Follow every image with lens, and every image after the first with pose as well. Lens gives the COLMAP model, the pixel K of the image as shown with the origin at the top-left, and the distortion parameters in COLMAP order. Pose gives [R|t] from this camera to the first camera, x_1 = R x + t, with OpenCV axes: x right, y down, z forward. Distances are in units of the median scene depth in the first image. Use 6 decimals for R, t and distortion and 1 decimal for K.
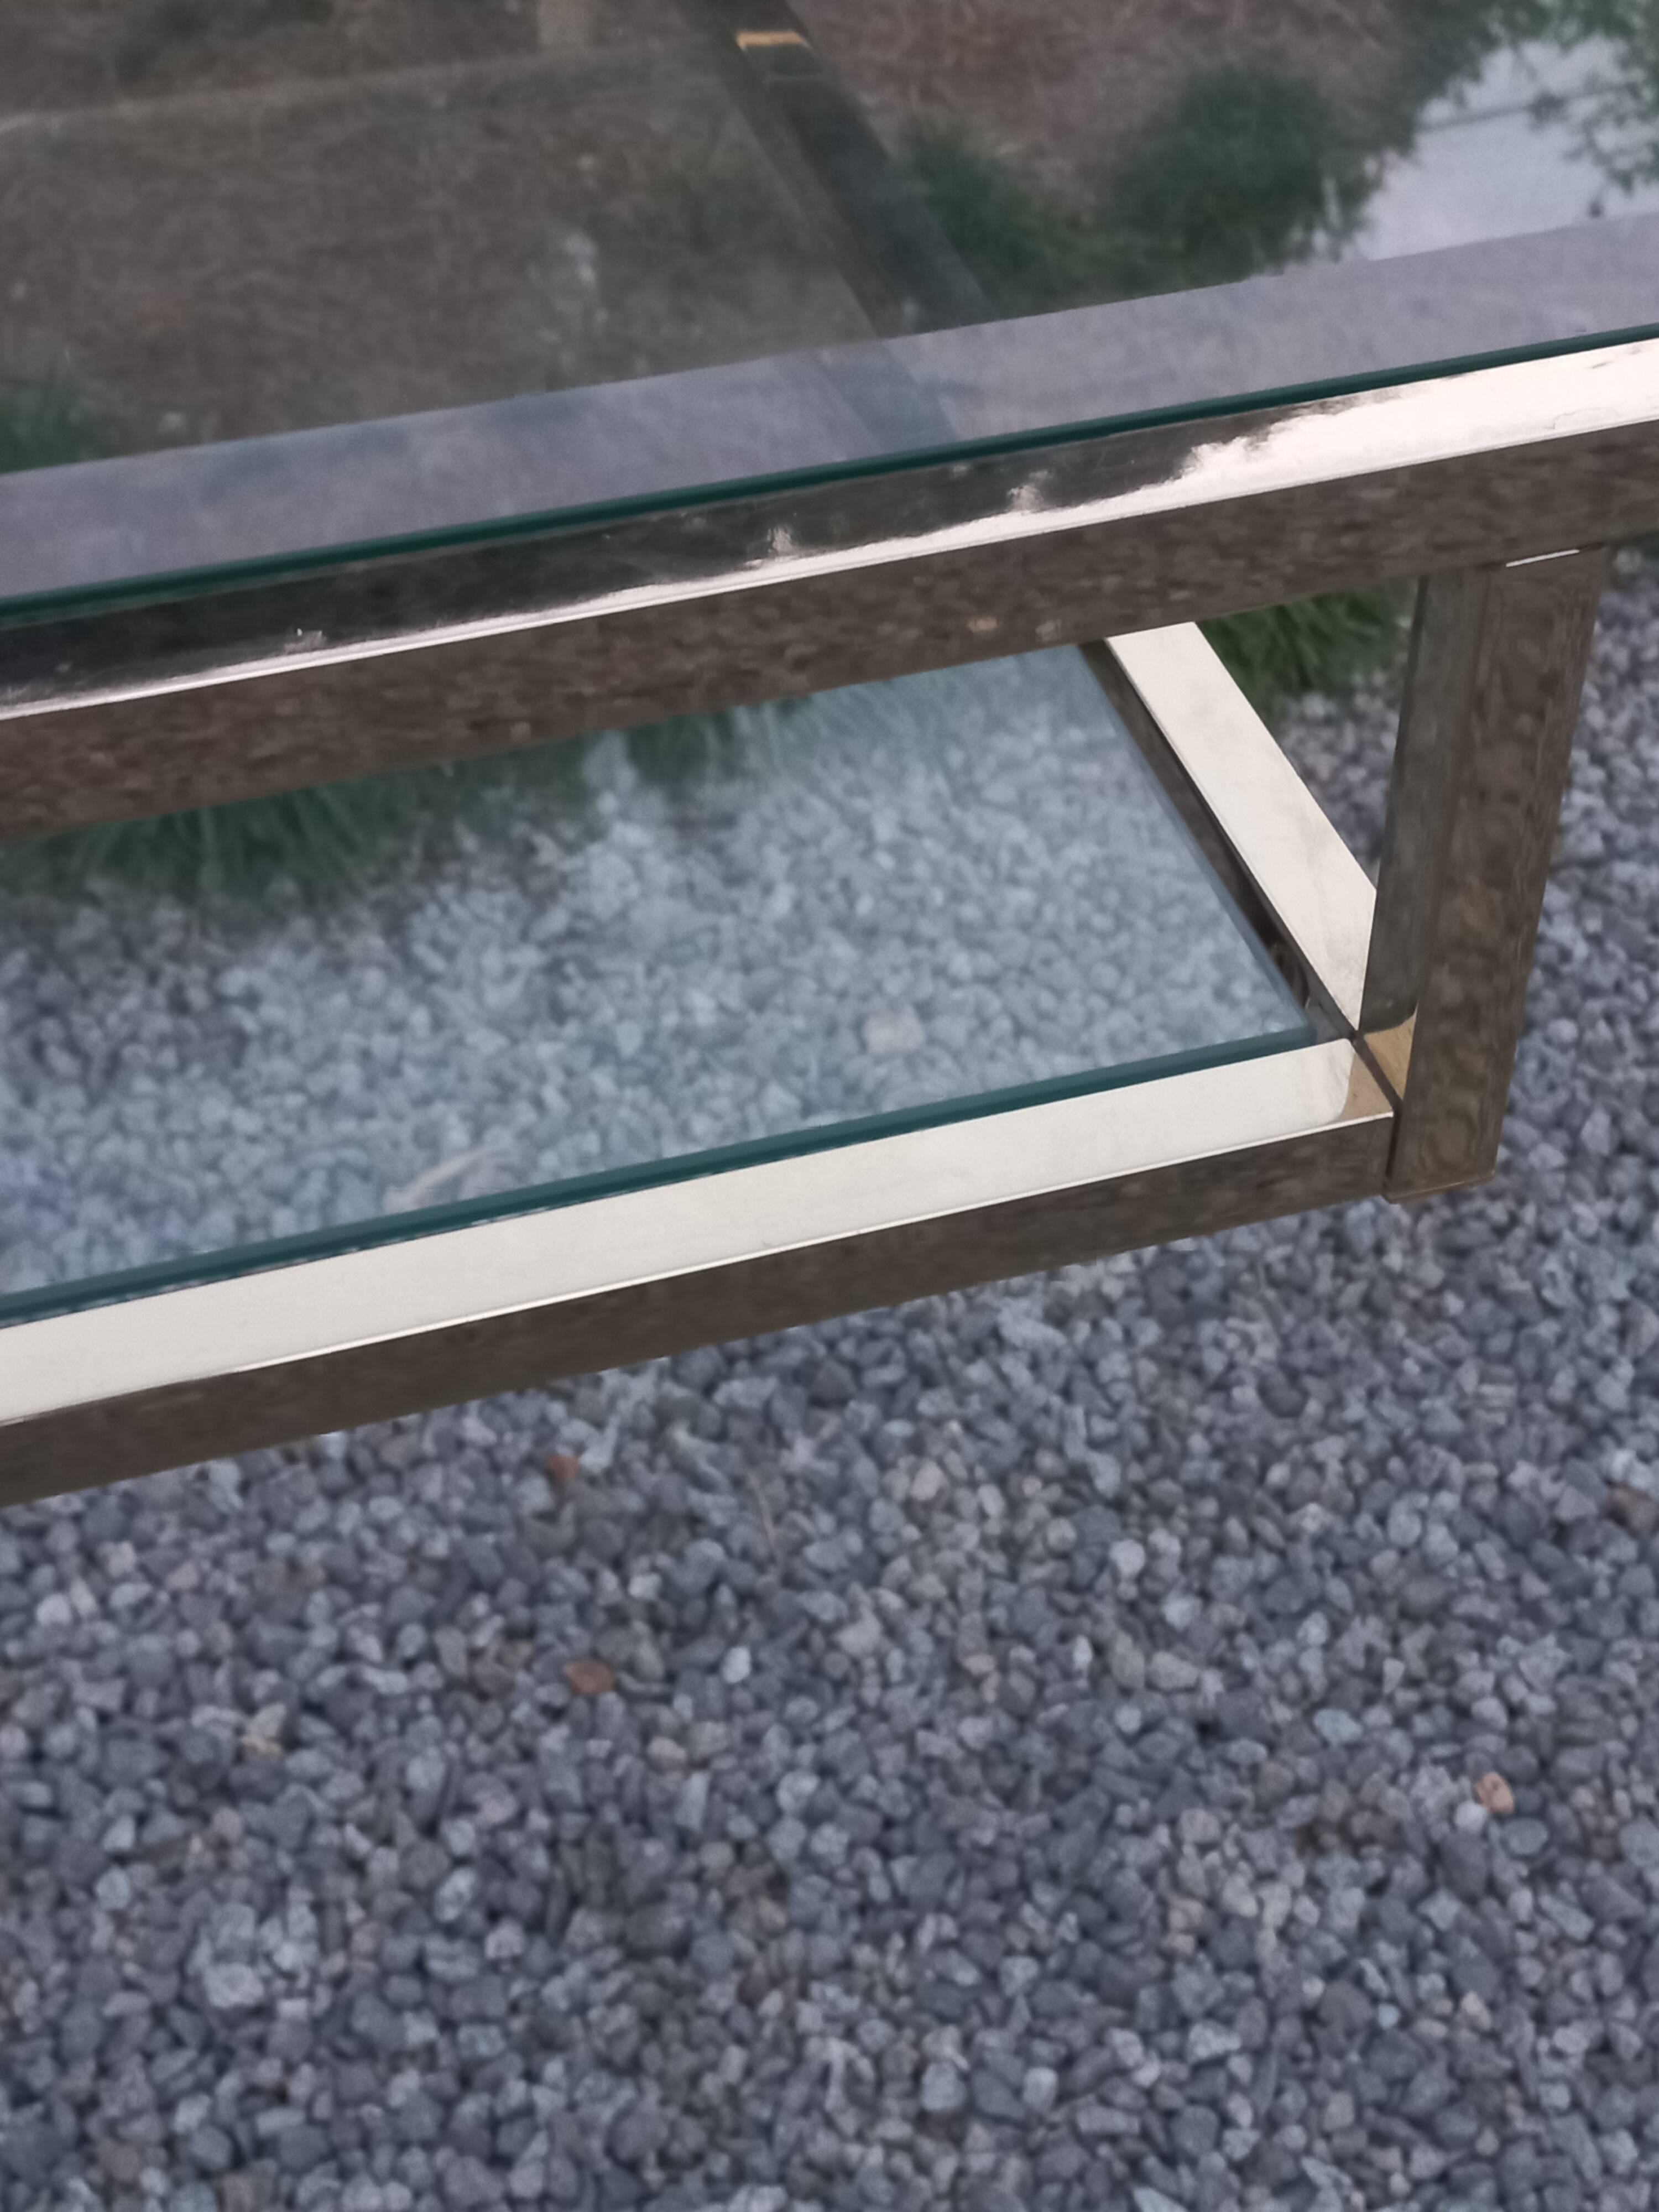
lens RADIAL K [[3167.3, 0, 828.8], [0, 3167.3, 1118.6], [0, 0, 1]] dist [0.074996, 0.000000]
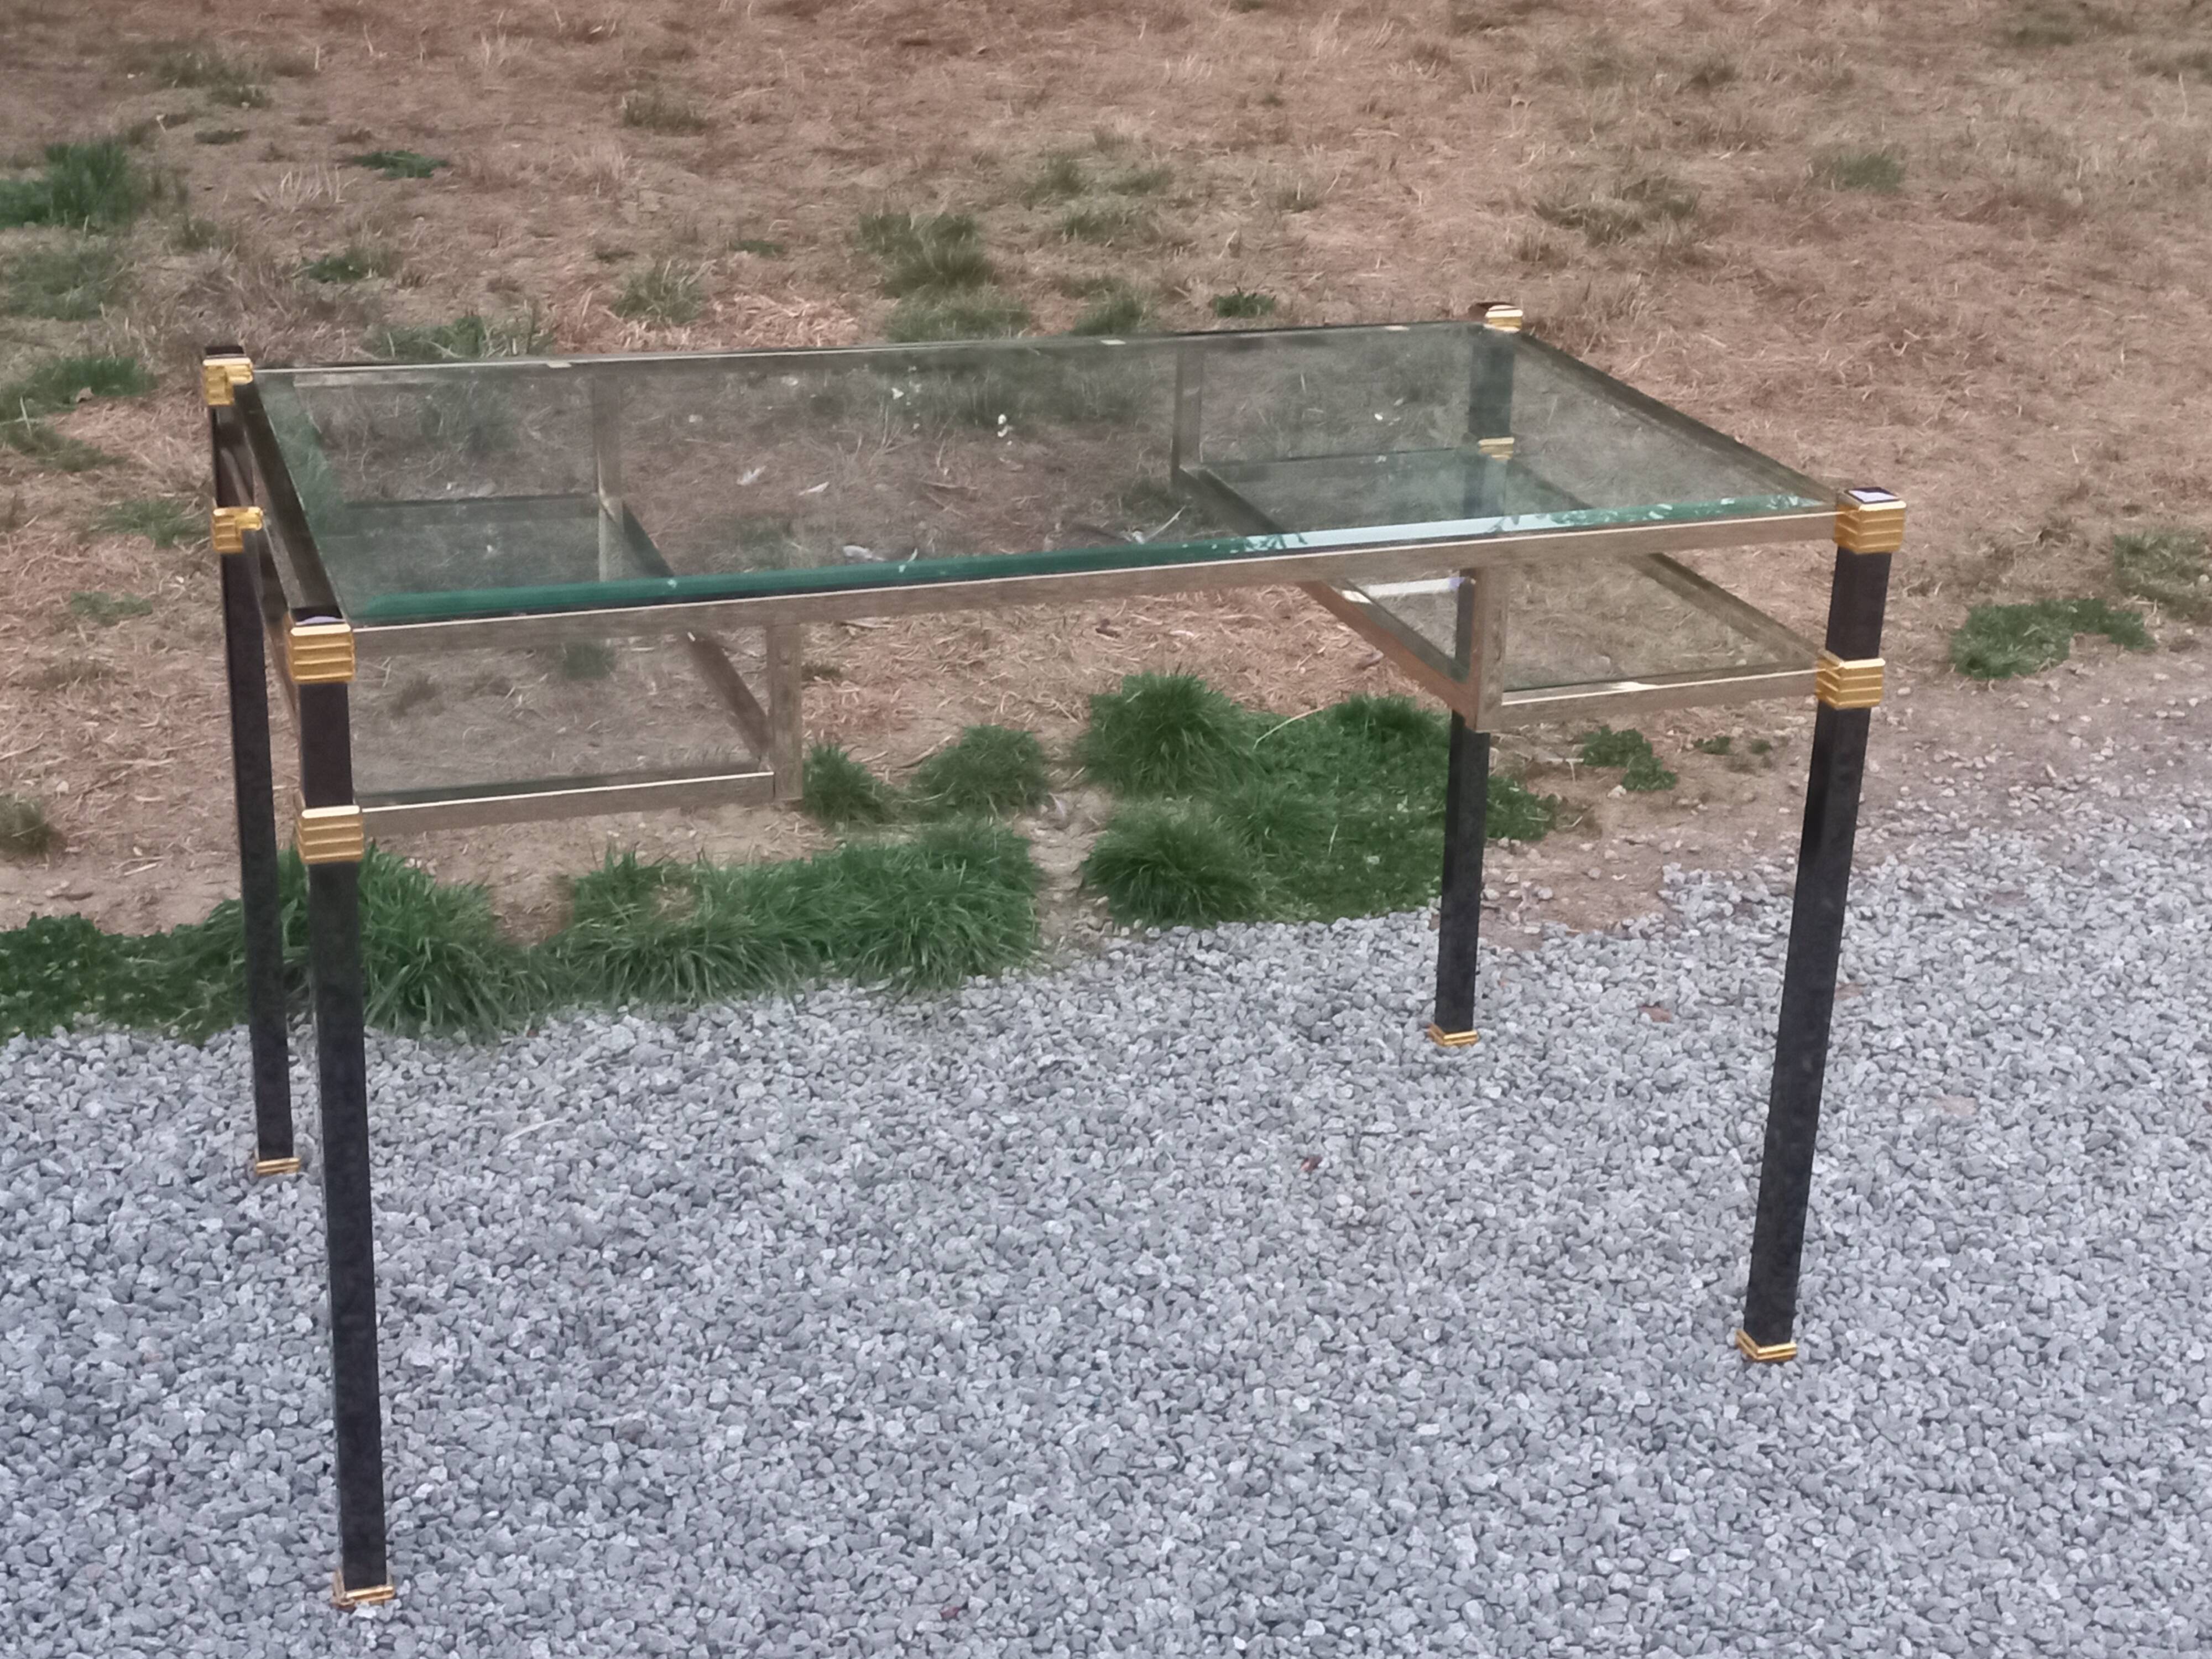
lens RADIAL K [[3167.3, 0, 1109.6], [0, 3167.3, 824.0], [0, 0, 1]] dist [0.074996, 0.000000]
pose [[0.998587, 0.018594, 0.049787, 0.175293], [0.000099, 0.936149, -0.351604, 0.640809], [-0.053146, 0.351112, 0.934824, -1.217749]]
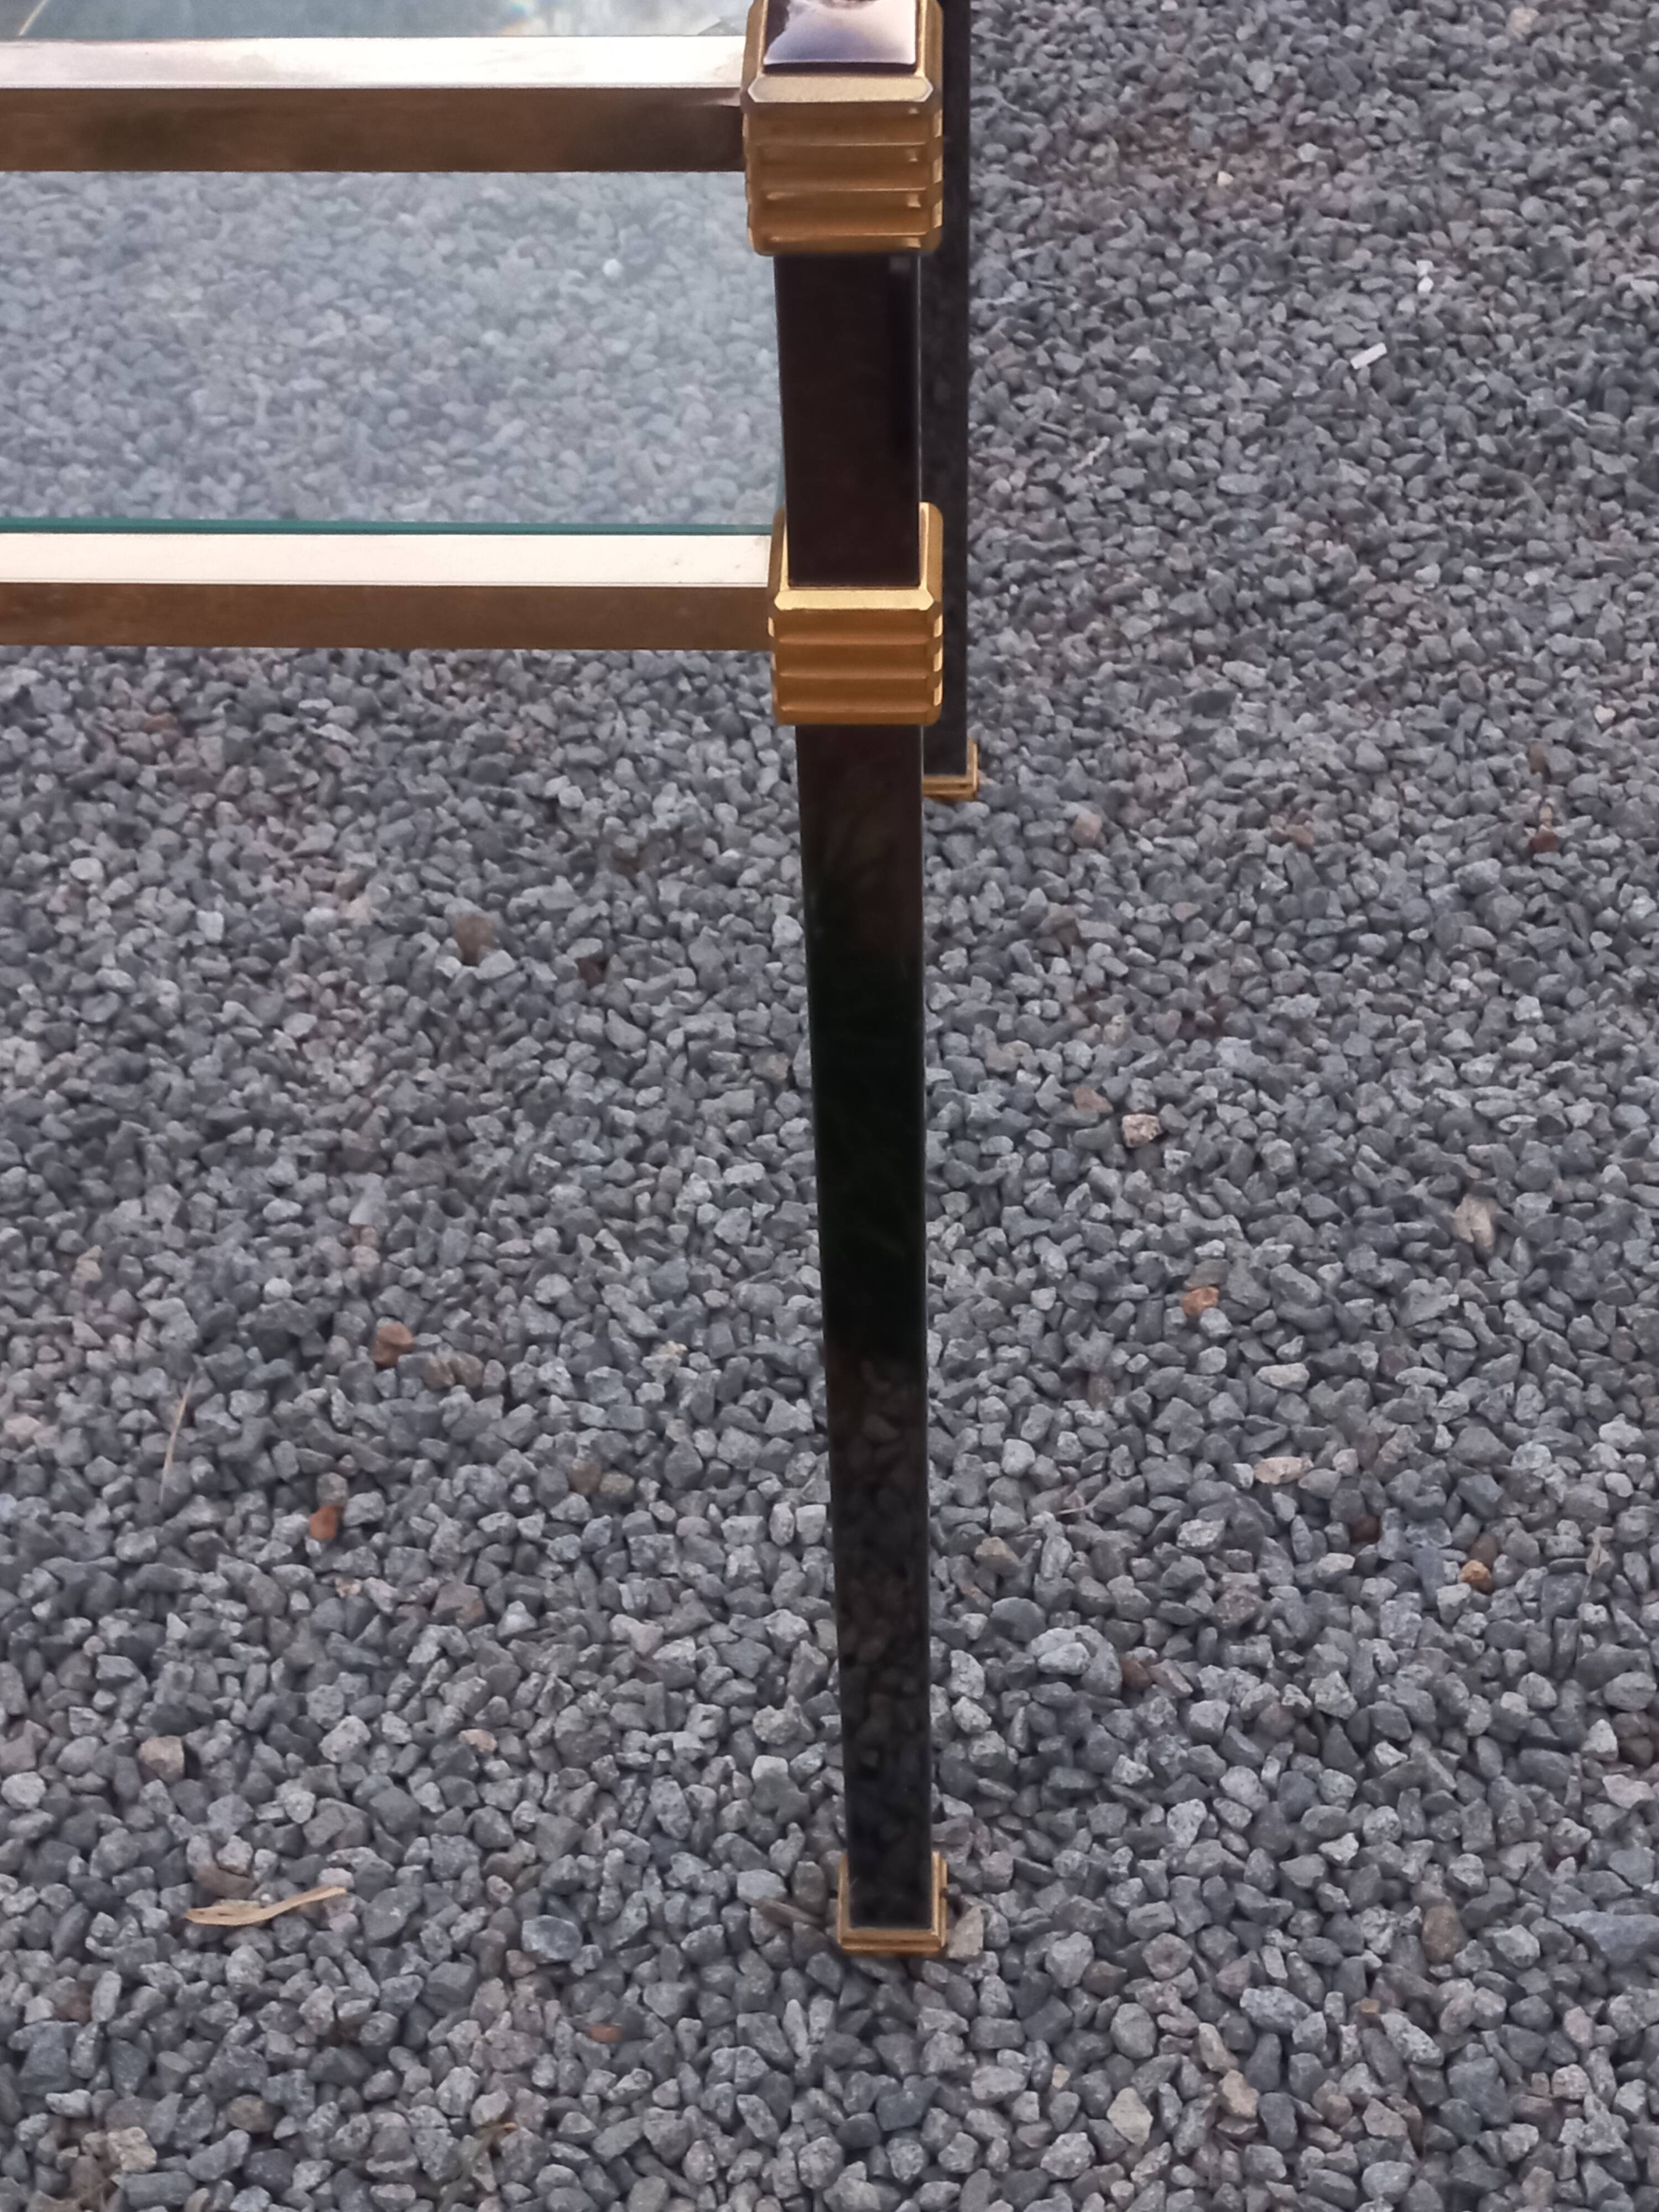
lens RADIAL K [[3167.3, 0, 830.6], [0, 3167.3, 1102.3], [0, 0, 1]] dist [0.074996, 0.000000]
pose [[-0.939858, -0.240827, 0.242216, -0.464047], [0.247436, 0.008804, 0.968864, -0.870004], [-0.235462, 0.970528, 0.051315, 0.780491]]
